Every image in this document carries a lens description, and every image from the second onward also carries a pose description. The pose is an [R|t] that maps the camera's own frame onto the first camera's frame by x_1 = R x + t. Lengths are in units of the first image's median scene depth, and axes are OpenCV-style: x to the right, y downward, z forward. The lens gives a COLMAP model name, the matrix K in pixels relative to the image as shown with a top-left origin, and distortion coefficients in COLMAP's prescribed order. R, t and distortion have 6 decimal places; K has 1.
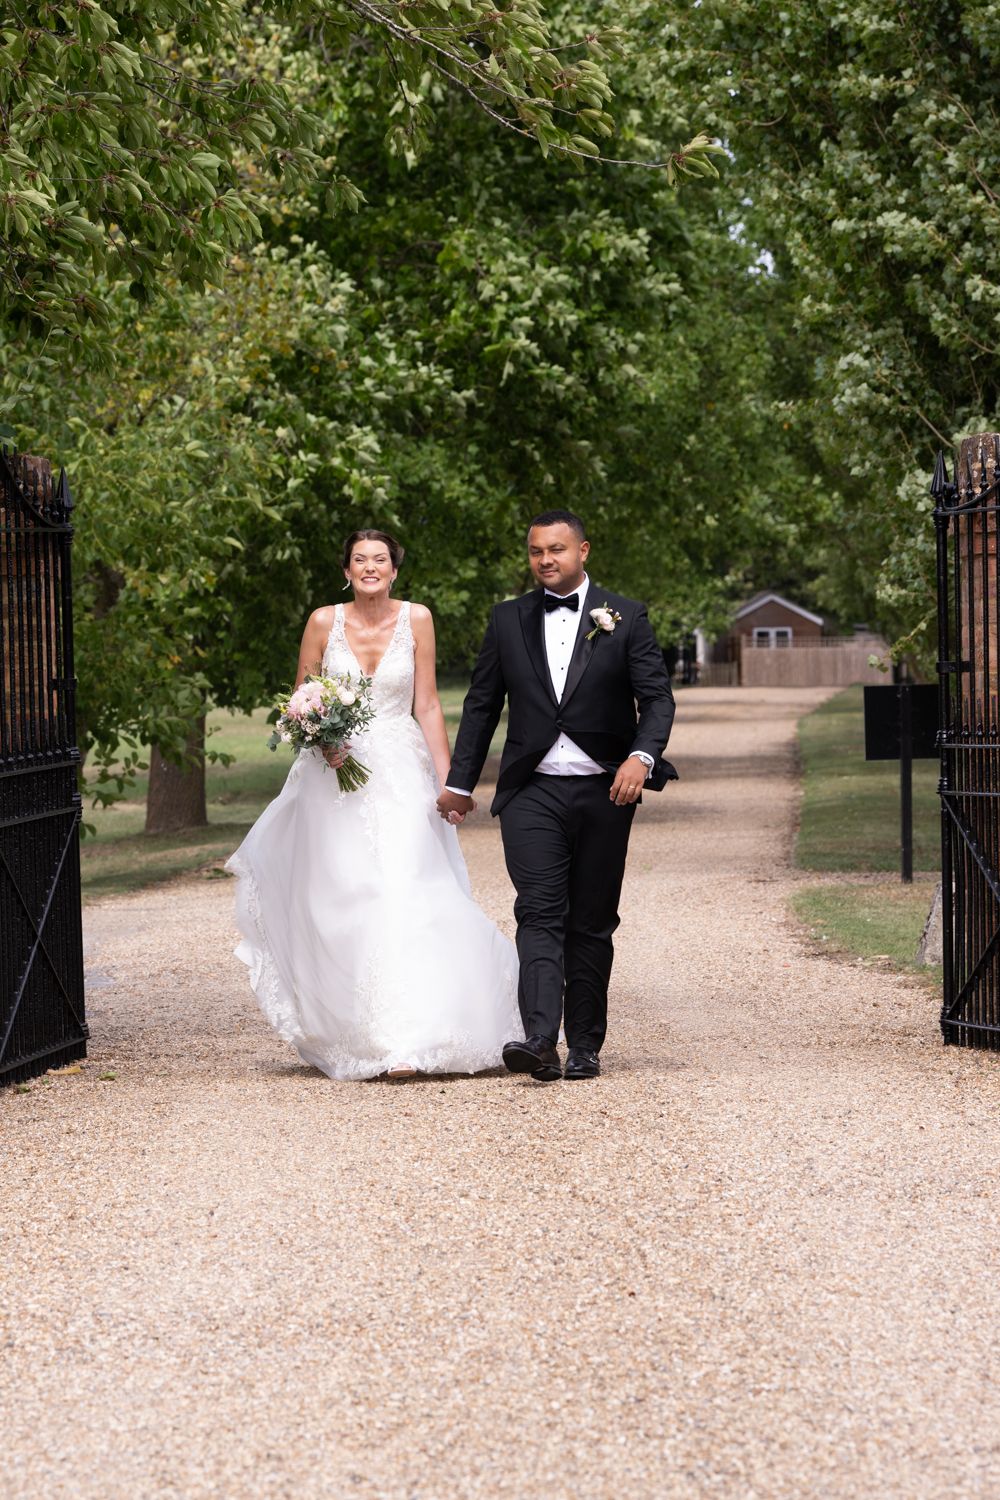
lens RADIAL K [[5167.7, 0, 501.6], [0, 5167.7, 738.8], [0, 0, 1]] dist [1.584346, 0.000000]
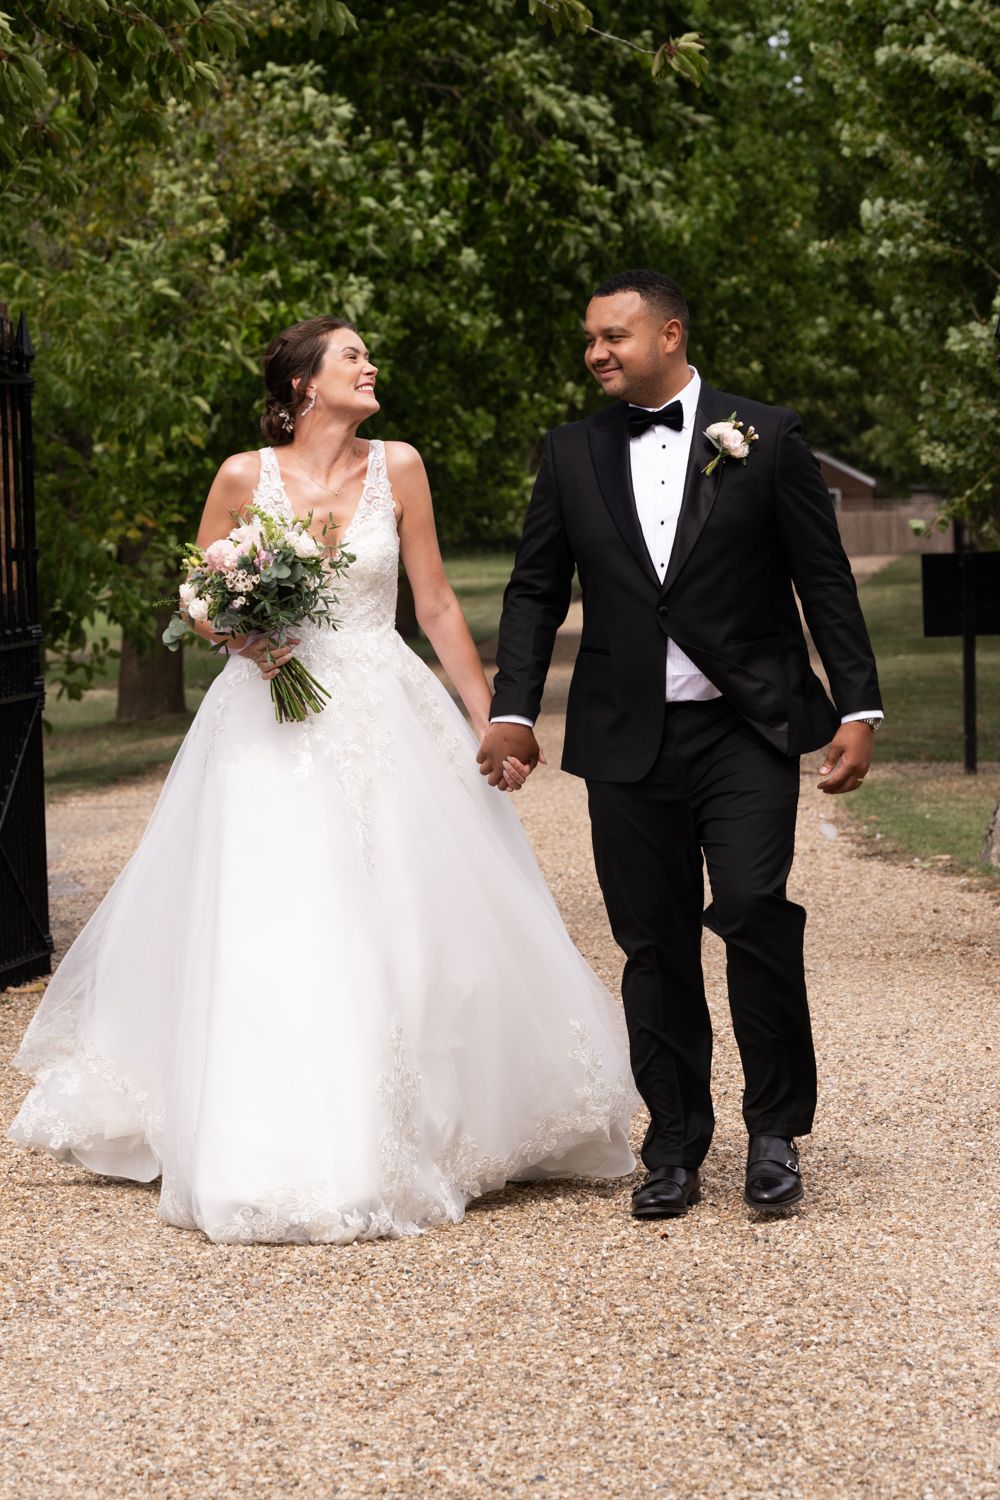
lens RADIAL K [[5167.7, 0, 515.2], [0, 5167.7, 660.3], [0, 0, 1]] dist [1.584346, 0.000000]
pose [[0.999993, -0.003196, 0.001848, -0.001841], [0.003178, 0.999947, 0.009806, -0.000926], [-0.001880, -0.009800, 0.999950, 0.107376]]
